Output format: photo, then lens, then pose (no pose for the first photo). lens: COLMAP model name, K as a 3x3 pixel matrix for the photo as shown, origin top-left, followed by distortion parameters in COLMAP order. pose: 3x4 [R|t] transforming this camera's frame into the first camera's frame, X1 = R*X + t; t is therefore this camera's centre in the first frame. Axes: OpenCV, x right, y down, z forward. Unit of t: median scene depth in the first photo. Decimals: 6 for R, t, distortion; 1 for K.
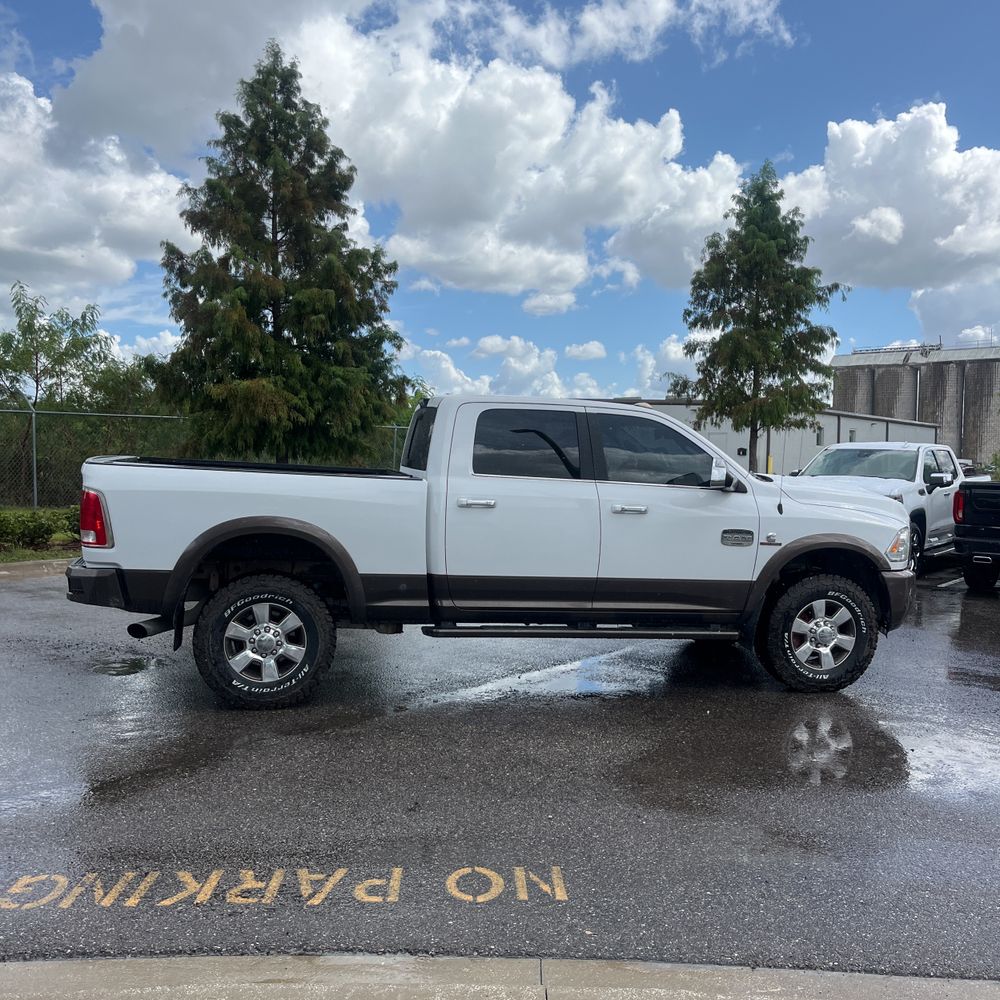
lens RADIAL K [[977.4, 0, 508.0], [0, 977.4, 503.3], [0, 0, 1]] dist [0.039297, -0.034708]
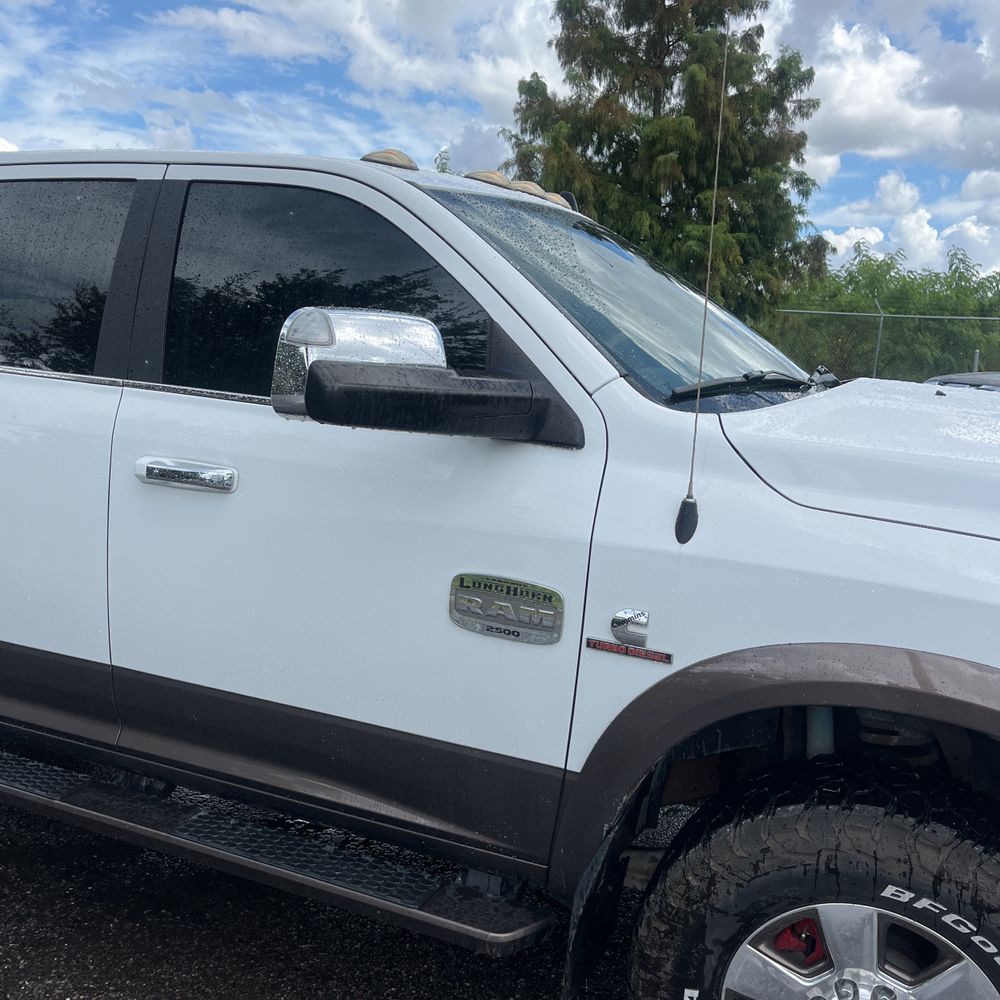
lens RADIAL K [[993.4, 0, 512.4], [0, 993.4, 501.0], [0, 0, 1]] dist [0.087072, -0.125756]
pose [[0.822934, 0.098840, -0.559473, 0.375445], [-0.046591, 0.993174, 0.106930, -0.024146], [0.566224, -0.061930, 0.821922, 0.744507]]
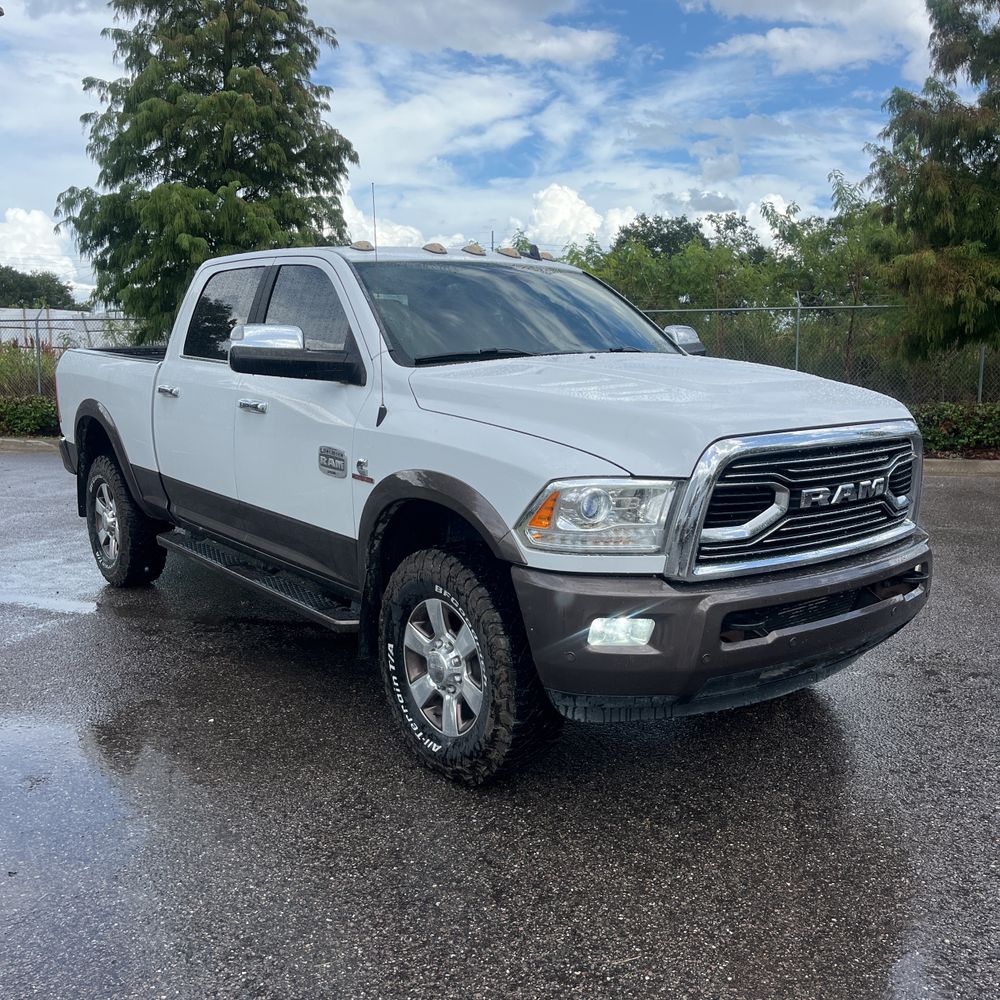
lens RADIAL K [[1000.1, 0, 499.0], [0, 1000.1, 499.5], [0, 0, 1]] dist [0.035347, -0.043010]
pose [[0.440362, 0.111520, -0.890867, 0.784862], [-0.034186, 0.993619, 0.107485, -0.009913], [0.897169, -0.016877, 0.441364, 0.793821]]
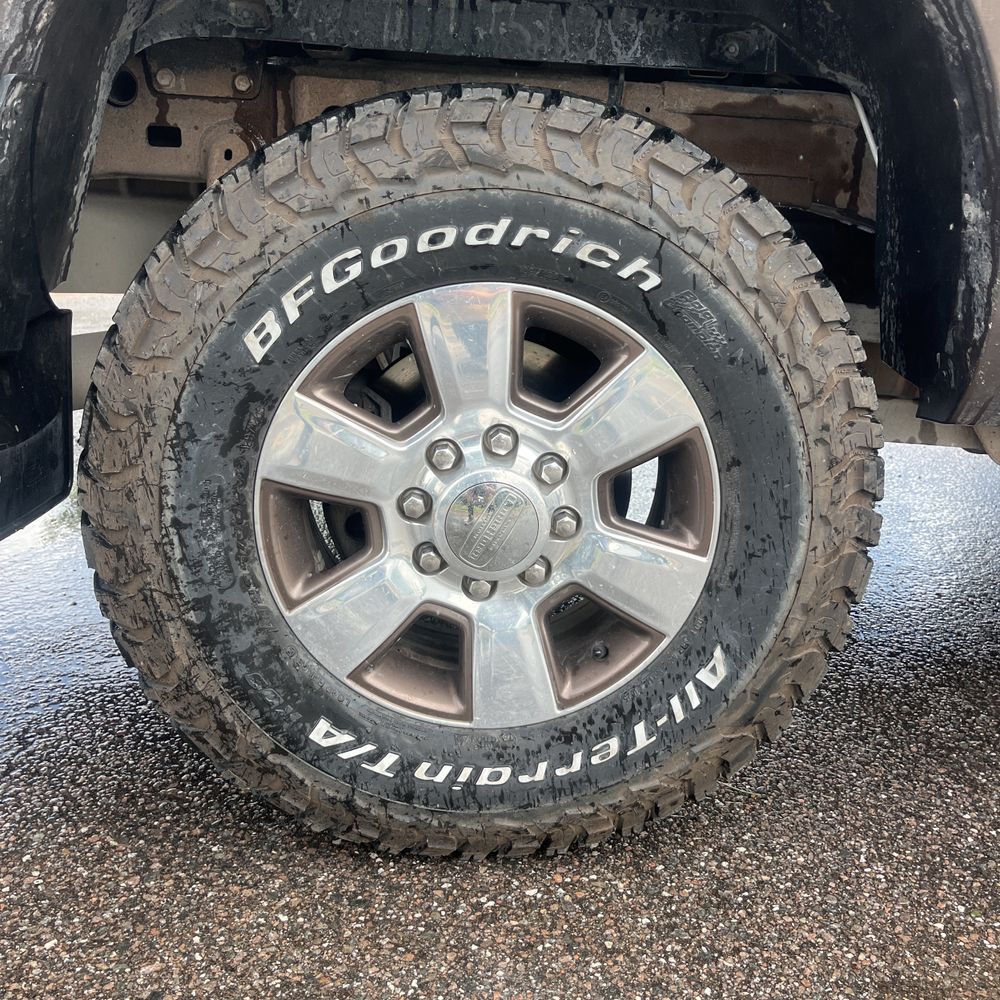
lens RADIAL K [[977.4, 0, 508.0], [0, 977.4, 503.3], [0, 0, 1]] dist [0.039297, -0.034708]
pose [[0.986818, 0.048952, -0.154250, -0.191859], [-0.013617, 0.974889, 0.222273, 0.089002], [0.161257, -0.217242, 0.962705, 0.735383]]
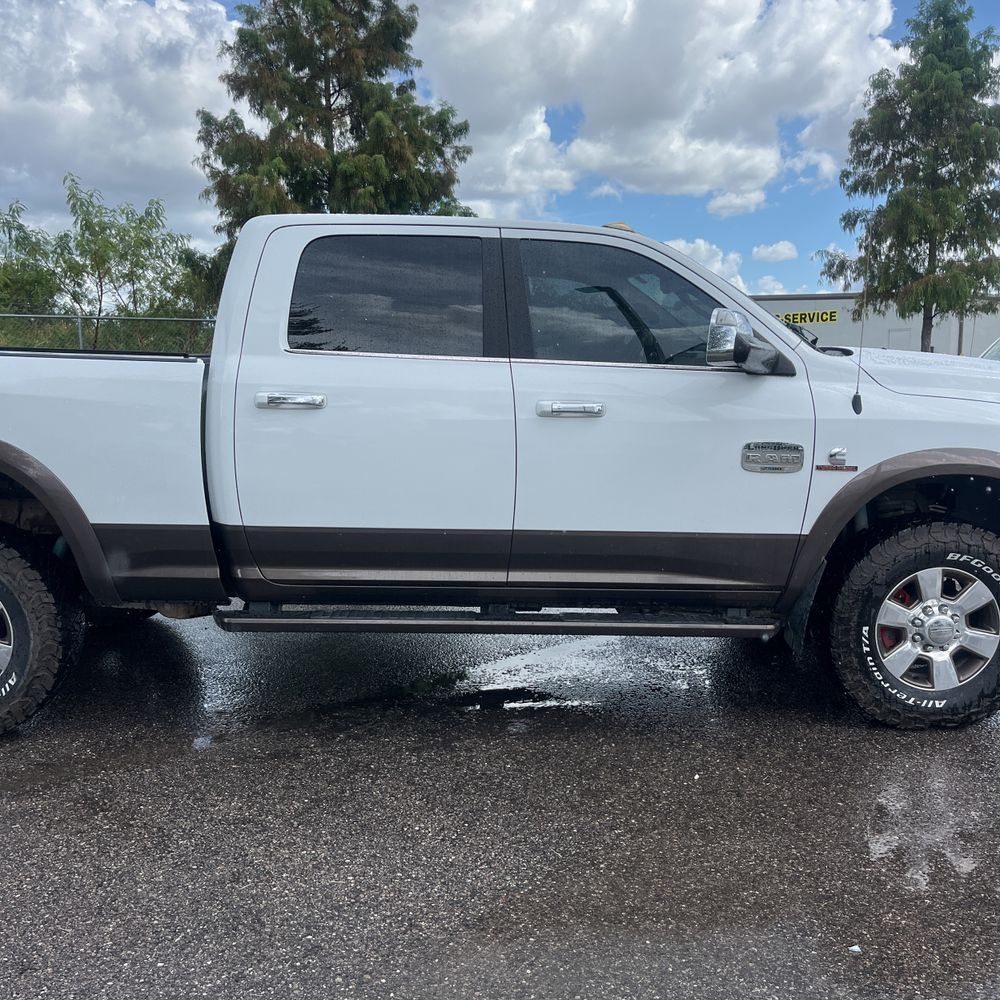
lens RADIAL K [[990.6, 0, 508.7], [0, 990.6, 501.0], [0, 0, 1]] dist [0.025323, -0.013312]
pose [[0.985104, 0.001440, -0.171954, 0.177185], [0.013388, 0.996287, 0.085046, 0.009648], [0.171438, -0.086081, 0.981427, 0.406781]]
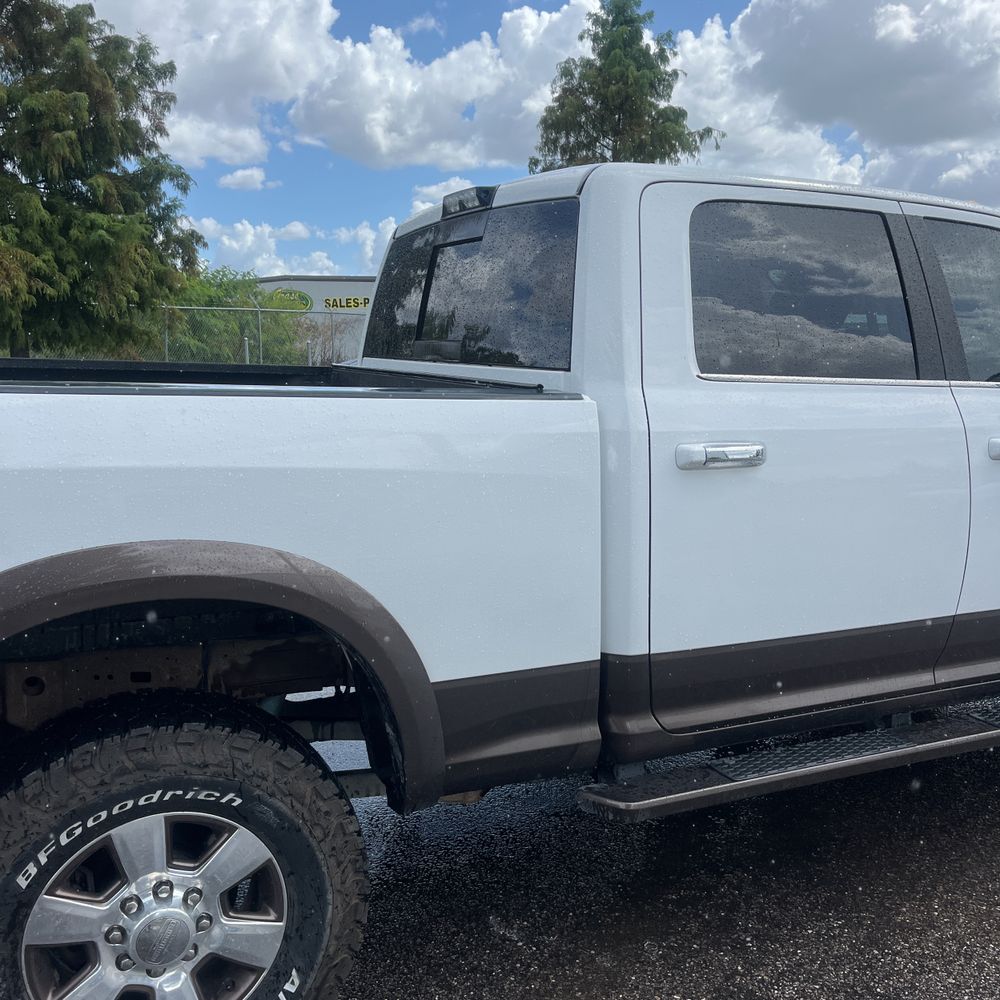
lens RADIAL K [[1000.1, 0, 499.0], [0, 1000.1, 499.5], [0, 0, 1]] dist [0.035347, -0.043010]
pose [[0.972546, -0.055809, 0.225920, -0.182258], [0.031181, 0.993314, 0.111150, -0.025667], [-0.230613, -0.101054, 0.967784, 0.594421]]
